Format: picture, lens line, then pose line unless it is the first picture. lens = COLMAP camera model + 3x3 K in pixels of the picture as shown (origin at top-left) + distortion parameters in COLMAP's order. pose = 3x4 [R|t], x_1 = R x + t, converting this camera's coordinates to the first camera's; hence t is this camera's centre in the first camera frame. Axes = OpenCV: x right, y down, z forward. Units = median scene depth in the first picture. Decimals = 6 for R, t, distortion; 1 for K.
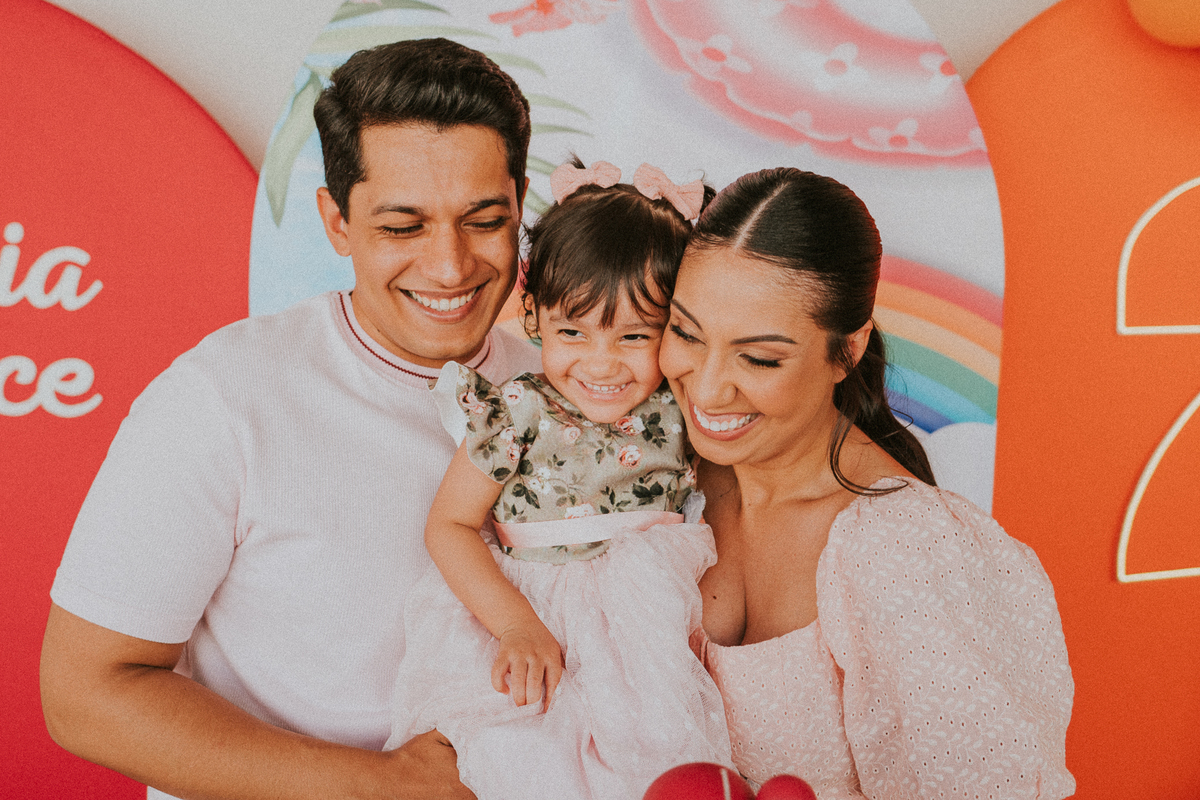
lens RADIAL K [[1255.6, 0, 593.7], [0, 1255.6, 388.8], [0, 0, 1]] dist [-0.046060, 0.000000]
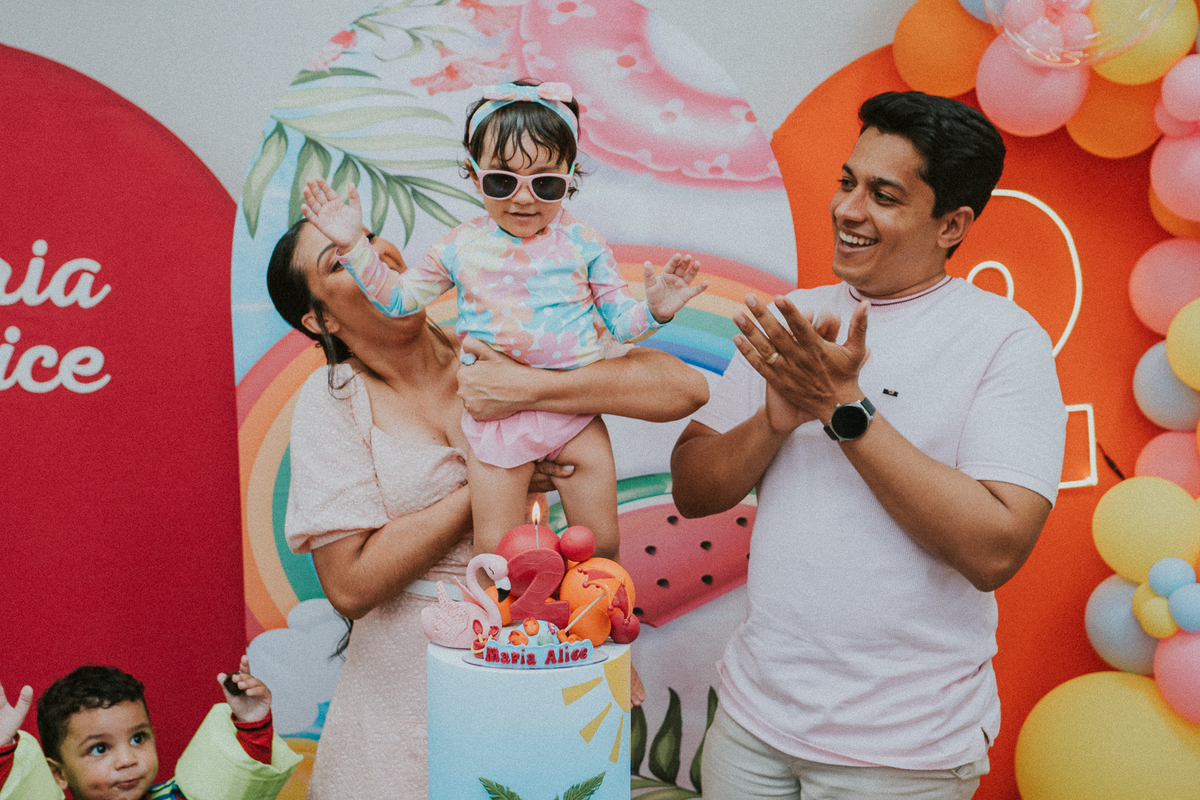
lens RADIAL K [[1255.6, 0, 584.6], [0, 1255.6, 407.6], [0, 0, 1]] dist [-0.046060, 0.000000]
pose [[0.998829, -0.015696, 0.045767, 0.036277], [0.016320, 0.999779, -0.013288, 0.073929], [-0.045549, 0.014019, 0.998864, -0.343642]]
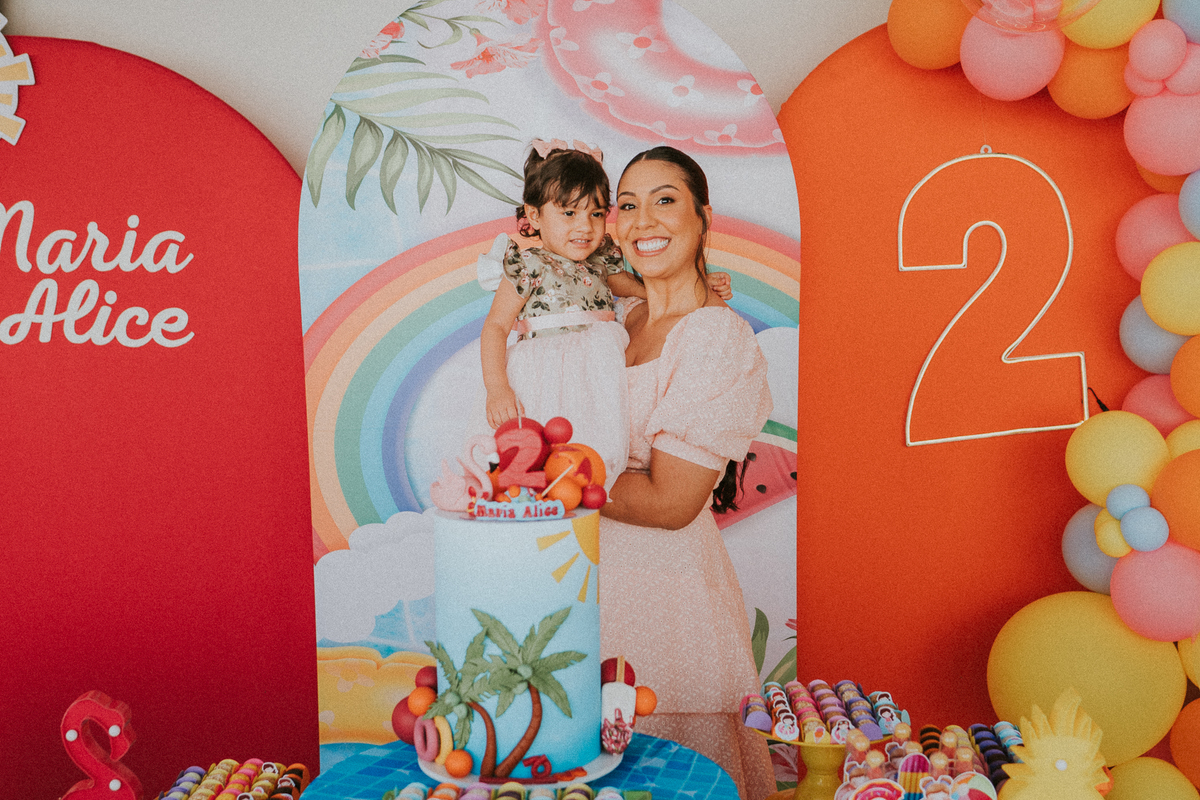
lens RADIAL K [[1255.6, 0, 584.0], [0, 1255.6, 401.1], [0, 0, 1]] dist [-0.046060, 0.000000]
pose [[0.999356, -0.021484, -0.028743, 0.112128], [0.020887, 0.999563, -0.020939, 0.145520], [0.029180, 0.020325, 0.999368, -0.504843]]
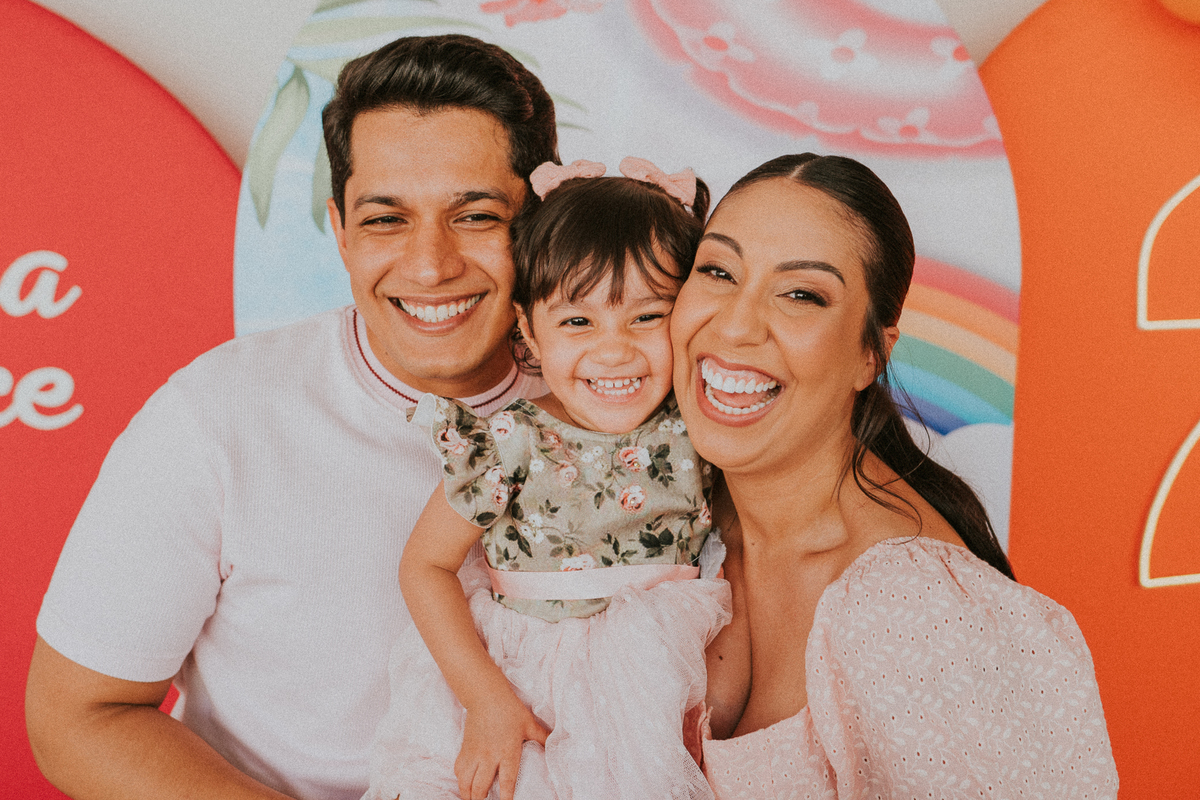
lens RADIAL K [[1255.6, 0, 604.8], [0, 1255.6, 376.4], [0, 0, 1]] dist [-0.046060, 0.000000]
pose [[0.999890, -0.012717, 0.007671, 0.000875], [0.012749, 0.999910, -0.004130, -0.009499], [-0.007618, 0.004227, 0.999962, 0.044870]]
